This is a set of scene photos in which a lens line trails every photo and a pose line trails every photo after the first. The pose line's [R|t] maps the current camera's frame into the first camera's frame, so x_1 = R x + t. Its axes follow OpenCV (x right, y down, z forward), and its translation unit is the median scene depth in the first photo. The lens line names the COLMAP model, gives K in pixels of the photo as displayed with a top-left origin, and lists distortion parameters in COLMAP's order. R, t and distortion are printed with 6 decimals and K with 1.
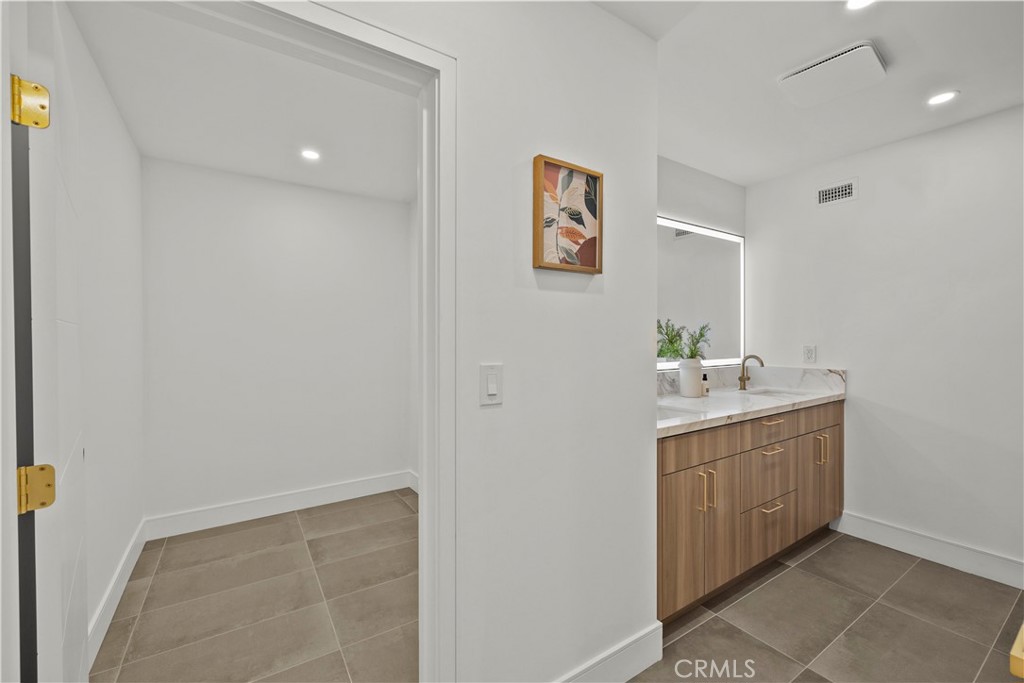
lens RADIAL K [[419.2, 0, 513.4], [0, 419.2, 339.9], [0, 0, 1]] dist [-0.004433, 0.000204]
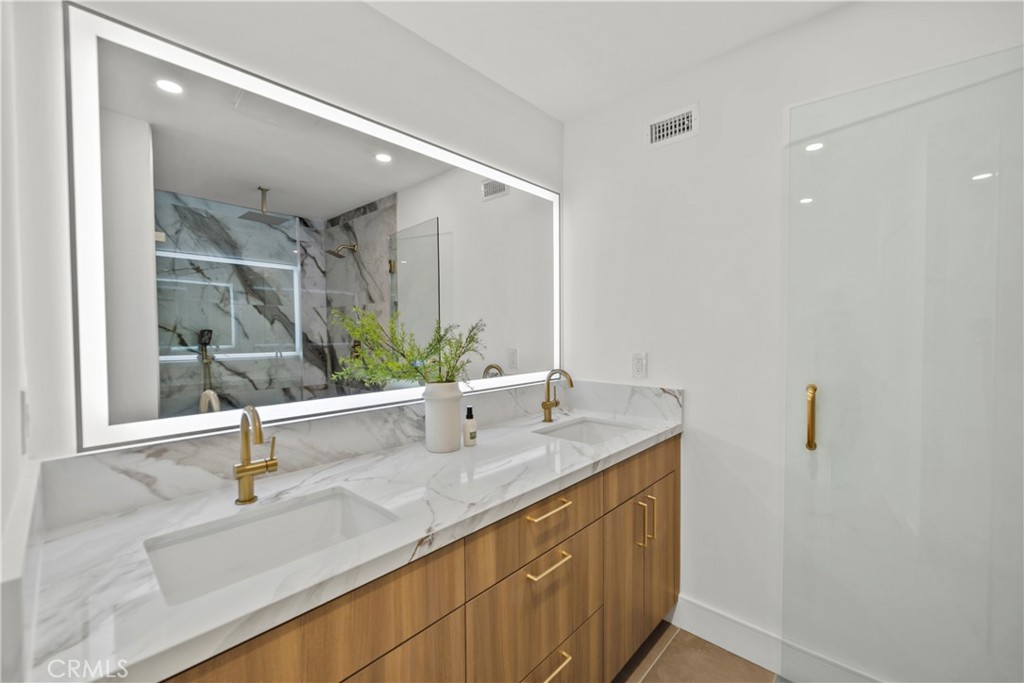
lens RADIAL K [[419.2, 0, 509.7], [0, 419.2, 339.2], [0, 0, 1]] dist [-0.004433, 0.000204]
pose [[0.971487, -0.005322, 0.237035, 0.362359], [0.001822, 0.999886, 0.014982, -0.021238], [-0.237088, -0.014123, 0.971386, 0.408793]]
